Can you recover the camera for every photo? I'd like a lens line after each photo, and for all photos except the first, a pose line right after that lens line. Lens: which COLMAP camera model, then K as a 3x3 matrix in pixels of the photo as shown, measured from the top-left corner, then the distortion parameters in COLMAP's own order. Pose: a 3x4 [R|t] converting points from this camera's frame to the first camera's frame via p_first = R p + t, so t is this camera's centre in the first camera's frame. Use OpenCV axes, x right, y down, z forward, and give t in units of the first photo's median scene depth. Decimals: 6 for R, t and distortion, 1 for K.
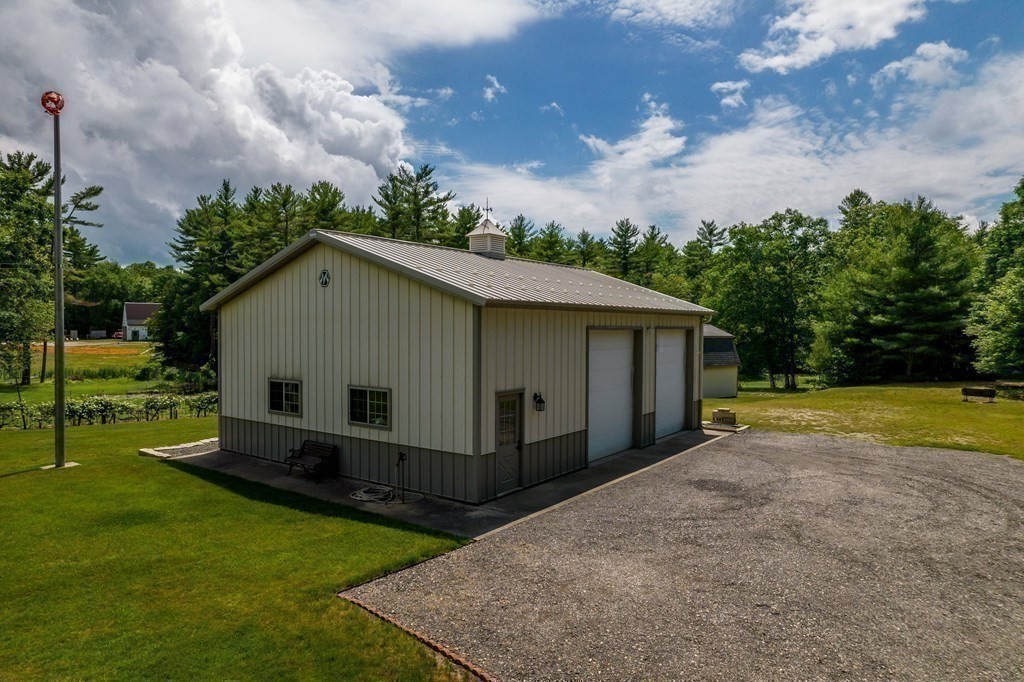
lens RADIAL K [[668.1, 0, 513.6], [0, 668.1, 335.8], [0, 0, 1]] dist [-0.081987, 0.080986]
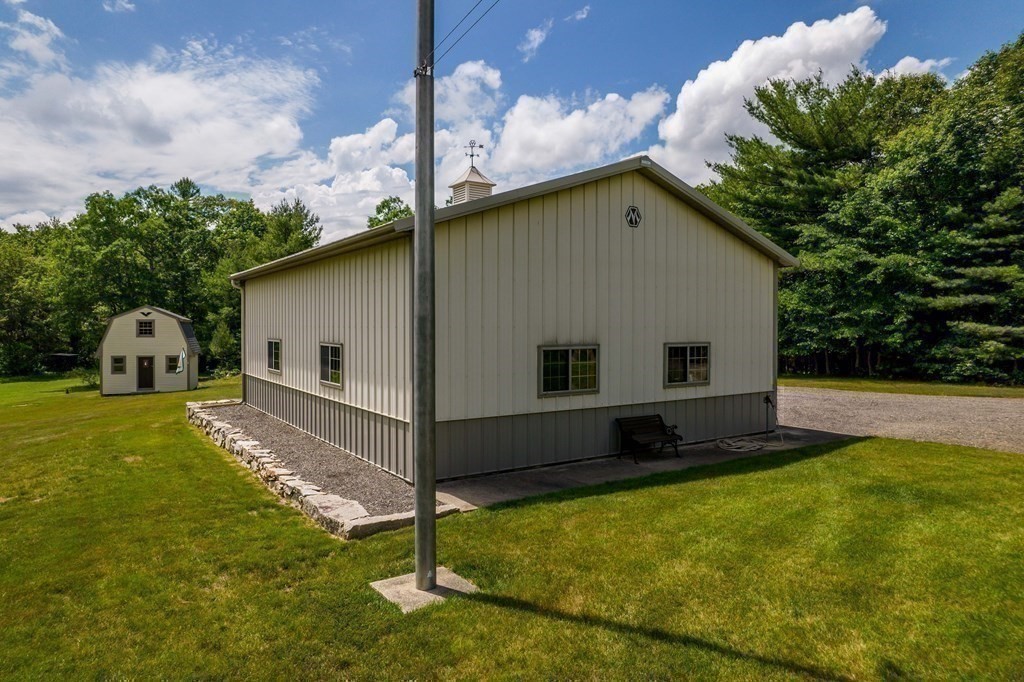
lens RADIAL K [[663.0, 0, 513.2], [0, 663.0, 332.7], [0, 0, 1]] dist [-0.074667, 0.071140]
pose [[0.357312, -0.017199, 0.933827, -0.318997], [0.017202, 0.999782, 0.011832, 0.012975], [-0.933826, 0.011836, 0.357530, 0.245100]]
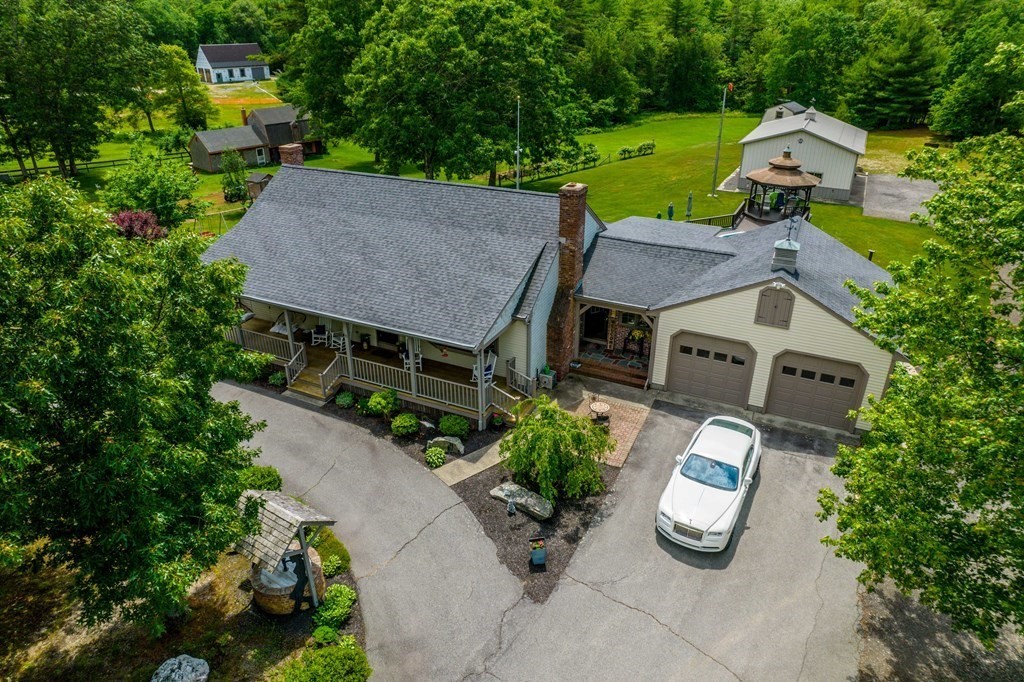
lens RADIAL K [[667.4, 0, 512.0], [0, 667.4, 341.0], [0, 0, 1]] dist [-0.084866, 0.086635]
pose [[0.989619, -0.069698, 0.125681, -0.678907], [0.009099, 0.903160, 0.429207, -0.185990], [-0.143425, -0.423608, 0.894419, -0.694321]]
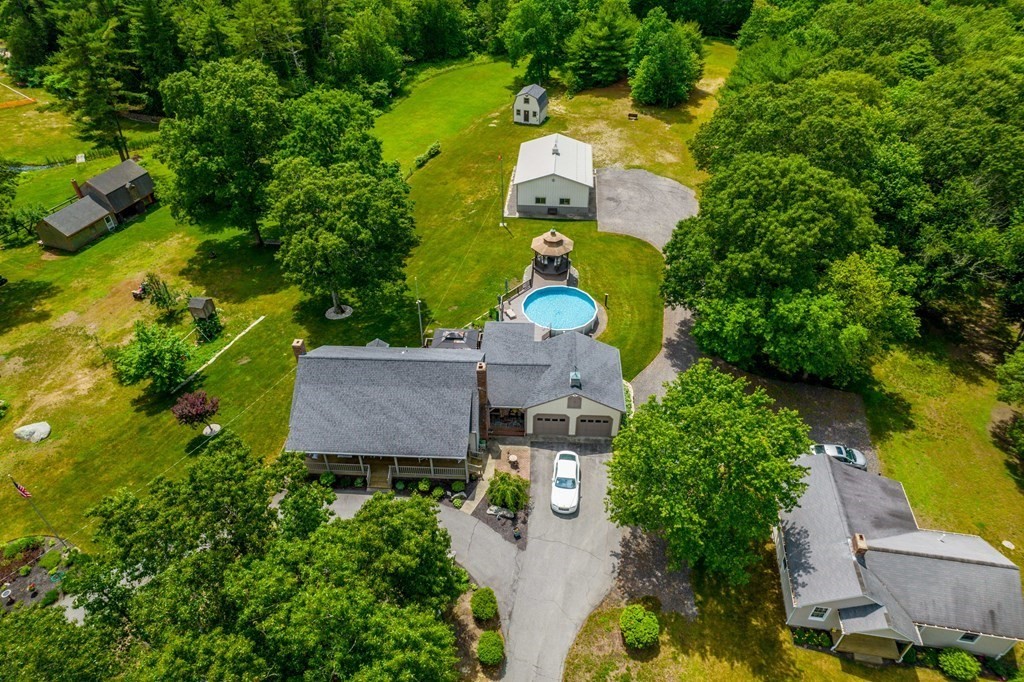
lens RADIAL K [[669.8, 0, 530.3], [0, 669.8, 341.3], [0, 0, 1]] dist [-0.050034, 0.000172]
pose [[0.849026, -0.333523, 0.409777, -0.893558], [0.007111, 0.782721, 0.622332, -0.702412], [-0.528303, -0.525462, 0.666922, -0.921698]]
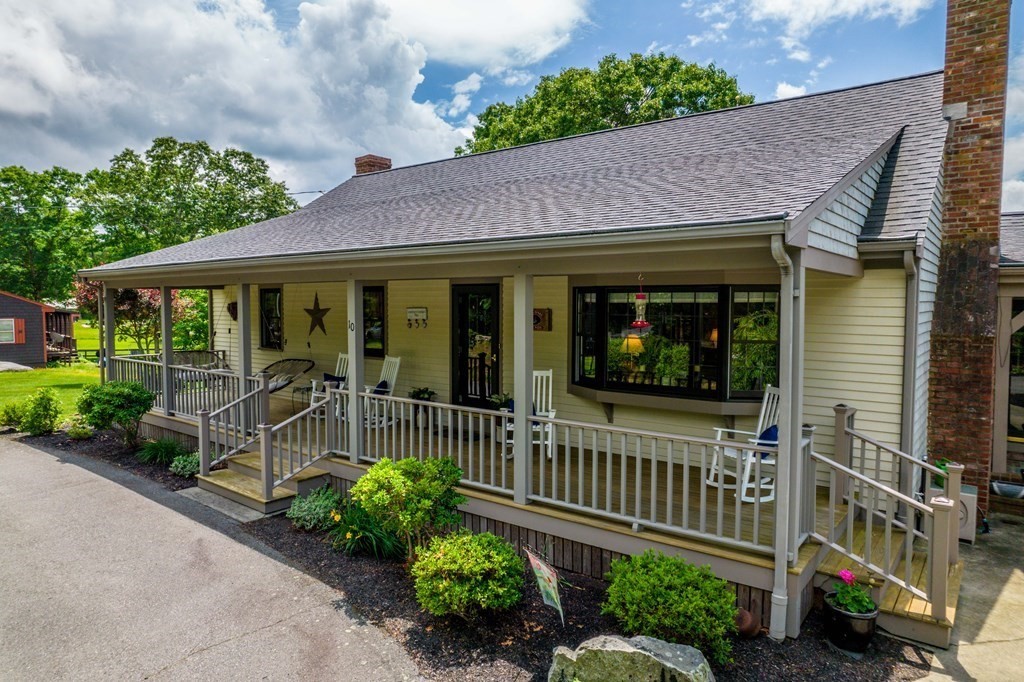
lens RADIAL K [[641.8, 0, 505.6], [0, 641.8, 342.2], [0, 0, 1]] dist [-0.007113, -0.001019]
pose [[0.997553, 0.003881, -0.069811, -0.683590], [-0.000731, 0.998982, 0.045102, -0.011020], [0.069915, -0.044941, 0.996540, -0.445752]]
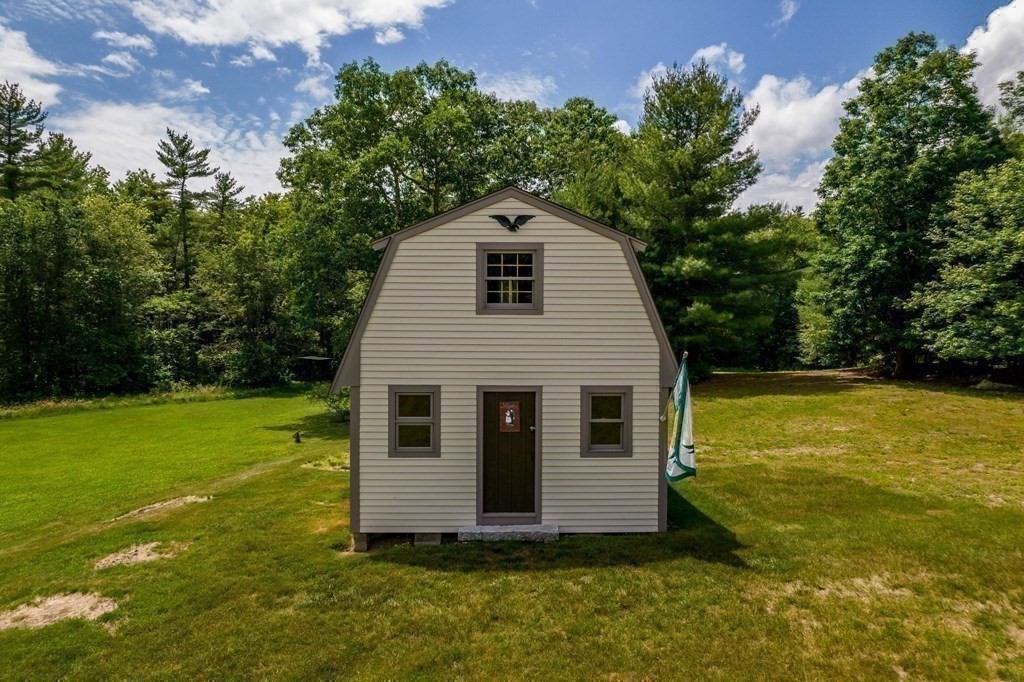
lens RADIAL K [[667.4, 0, 512.0], [0, 667.4, 341.0], [0, 0, 1]] dist [-0.084866, 0.086635]
pose [[0.646329, -0.015528, 0.762901, 0.066279], [0.011367, 0.999878, 0.010721, 0.025217], [-0.762974, 0.001743, 0.646426, 0.760793]]
